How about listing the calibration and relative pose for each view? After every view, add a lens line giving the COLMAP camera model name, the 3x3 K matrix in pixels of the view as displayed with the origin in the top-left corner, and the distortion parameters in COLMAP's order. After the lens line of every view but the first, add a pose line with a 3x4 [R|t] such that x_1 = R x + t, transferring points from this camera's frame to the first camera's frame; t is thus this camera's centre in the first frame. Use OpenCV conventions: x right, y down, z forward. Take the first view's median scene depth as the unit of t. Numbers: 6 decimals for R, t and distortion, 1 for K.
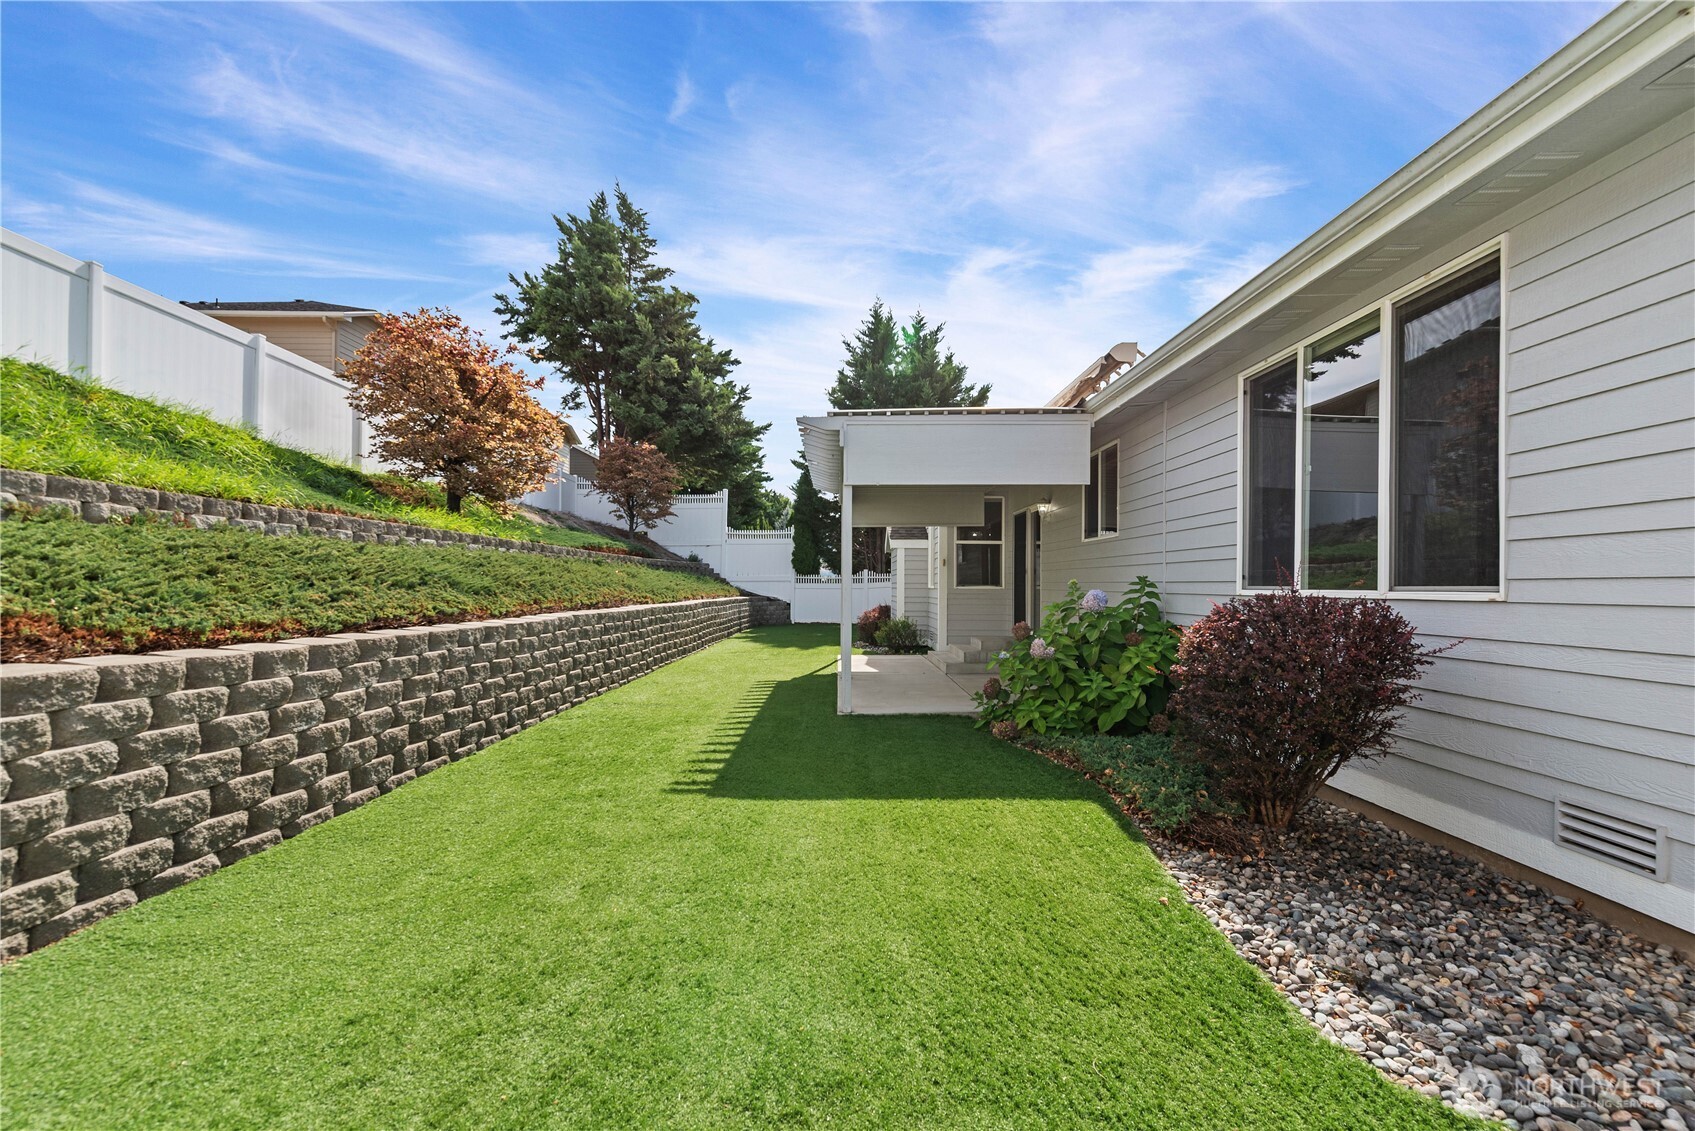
lens RADIAL K [[743.6, 0, 845.3], [0, 743.6, 588.5], [0, 0, 1]] dist [0.000600, 0.000289]
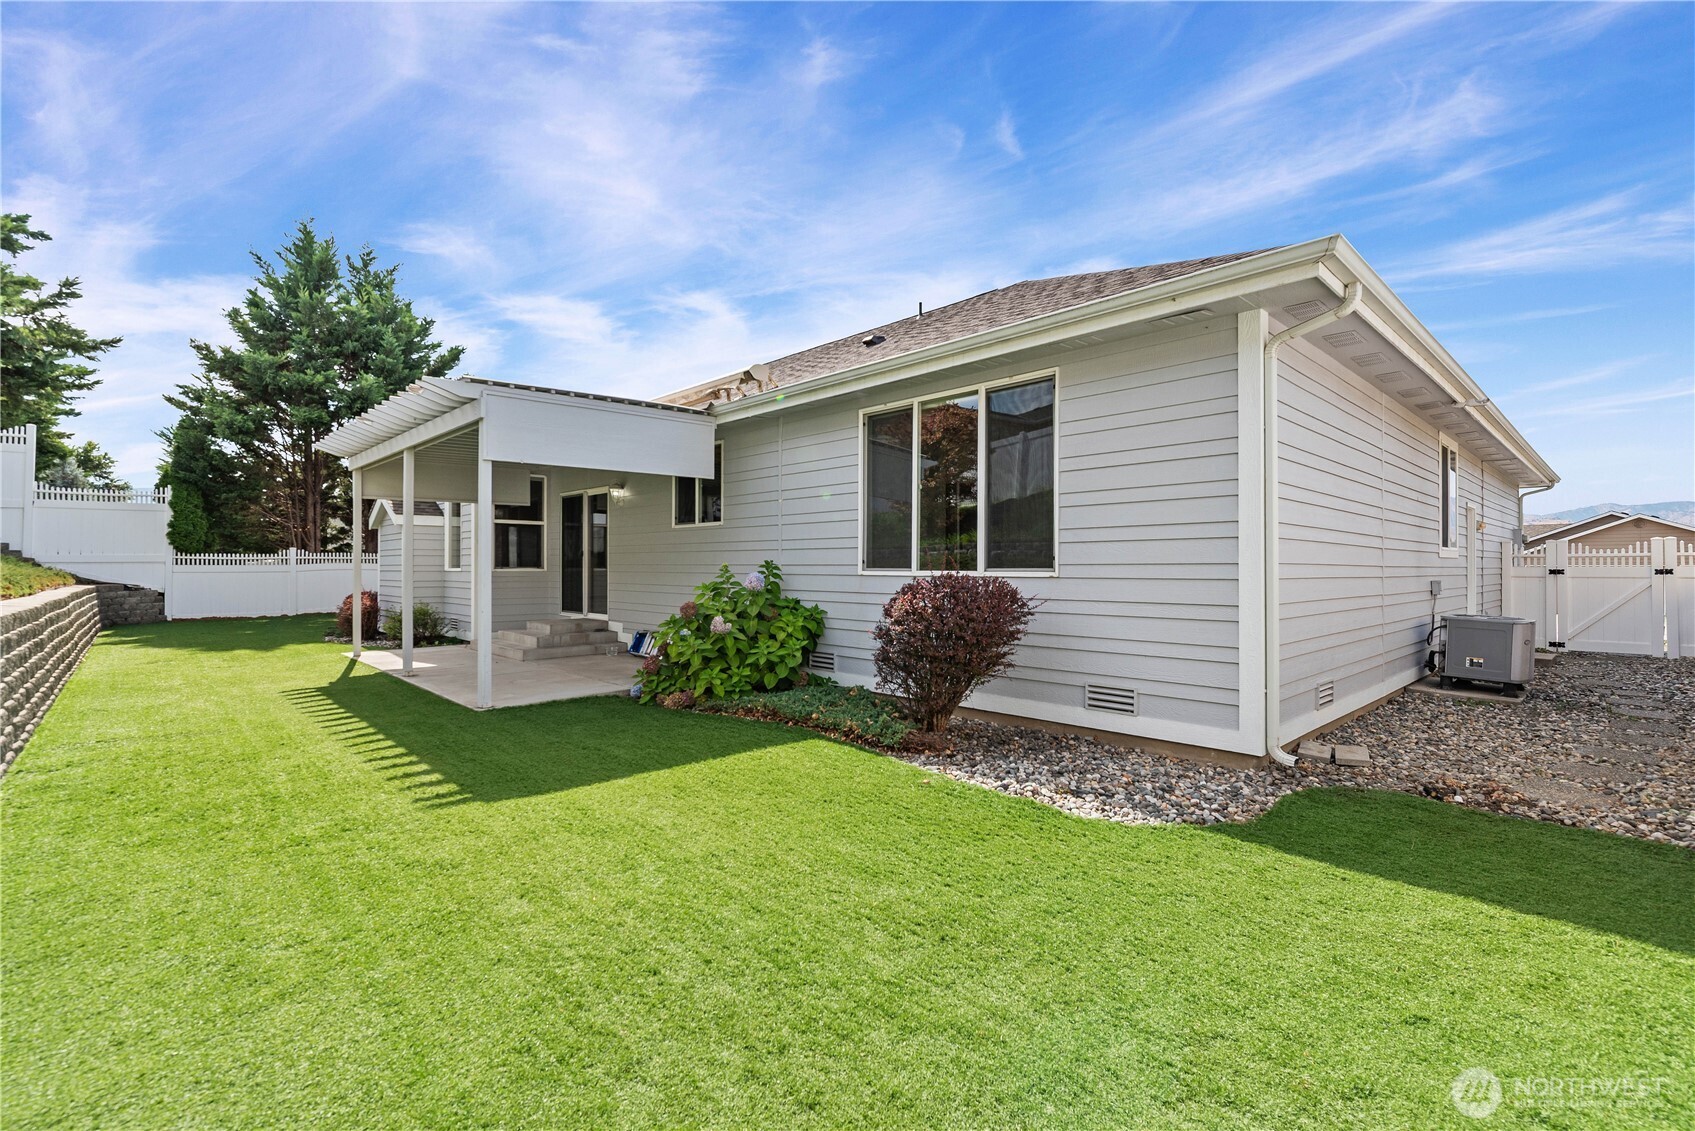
lens RADIAL K [[743.6, 0, 857.8], [0, 743.6, 578.6], [0, 0, 1]] dist [0.000600, 0.000289]
pose [[0.735095, -0.014902, 0.677800, -0.474768], [0.006105, 0.999863, 0.015362, -0.006403], [-0.677936, -0.007155, 0.735086, 0.021913]]
